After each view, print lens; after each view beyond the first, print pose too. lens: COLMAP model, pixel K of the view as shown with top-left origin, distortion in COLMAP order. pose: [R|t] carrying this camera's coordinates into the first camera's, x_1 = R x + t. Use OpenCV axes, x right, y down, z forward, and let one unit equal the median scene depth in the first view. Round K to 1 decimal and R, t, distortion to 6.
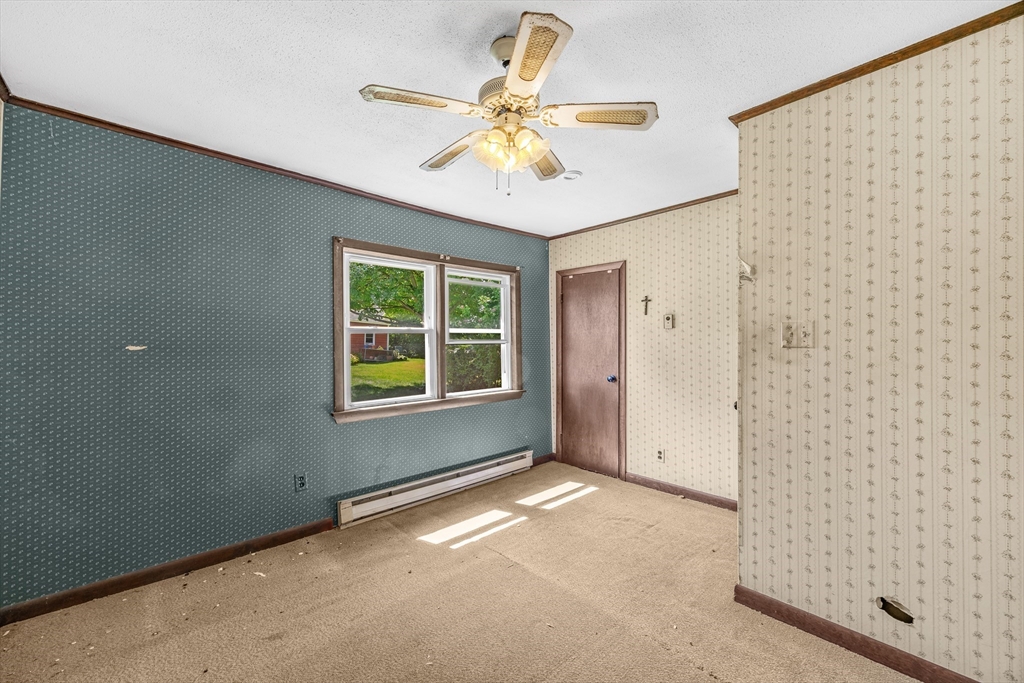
lens RADIAL K [[398.4, 0, 509.5], [0, 398.4, 340.3], [0, 0, 1]] dist [-0.001180, 0.000215]
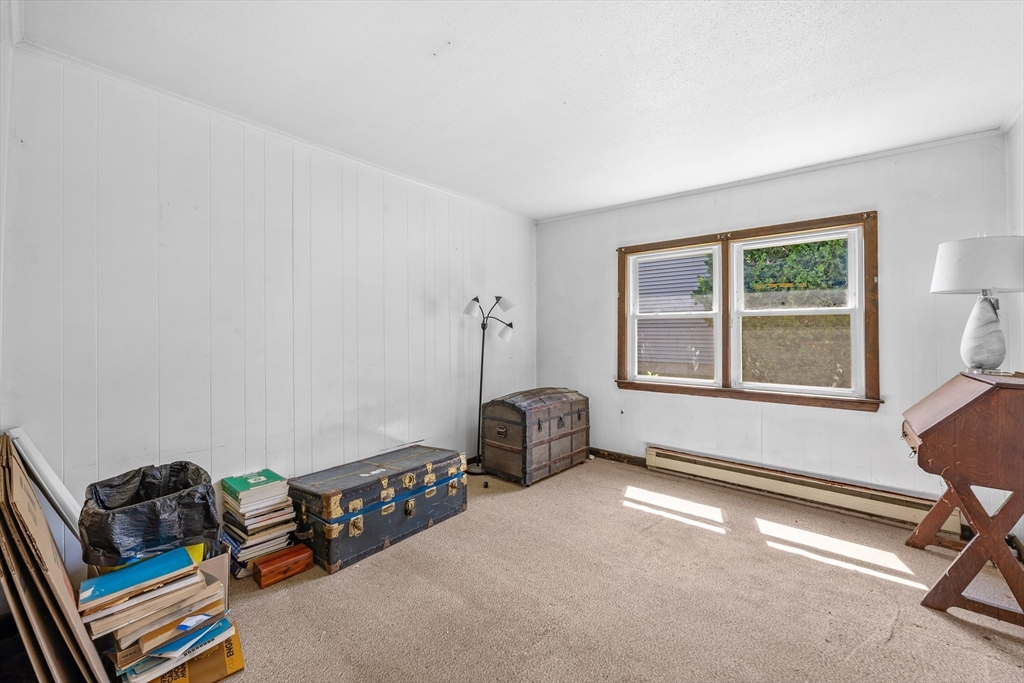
lens RADIAL K [[398.4, 0, 509.5], [0, 398.4, 340.3], [0, 0, 1]] dist [-0.001180, 0.000215]
pose [[0.106841, 0.011738, -0.994207, 0.711994], [0.003073, 0.999922, 0.012136, 0.026224], [0.994271, -0.004351, 0.106796, 0.394247]]
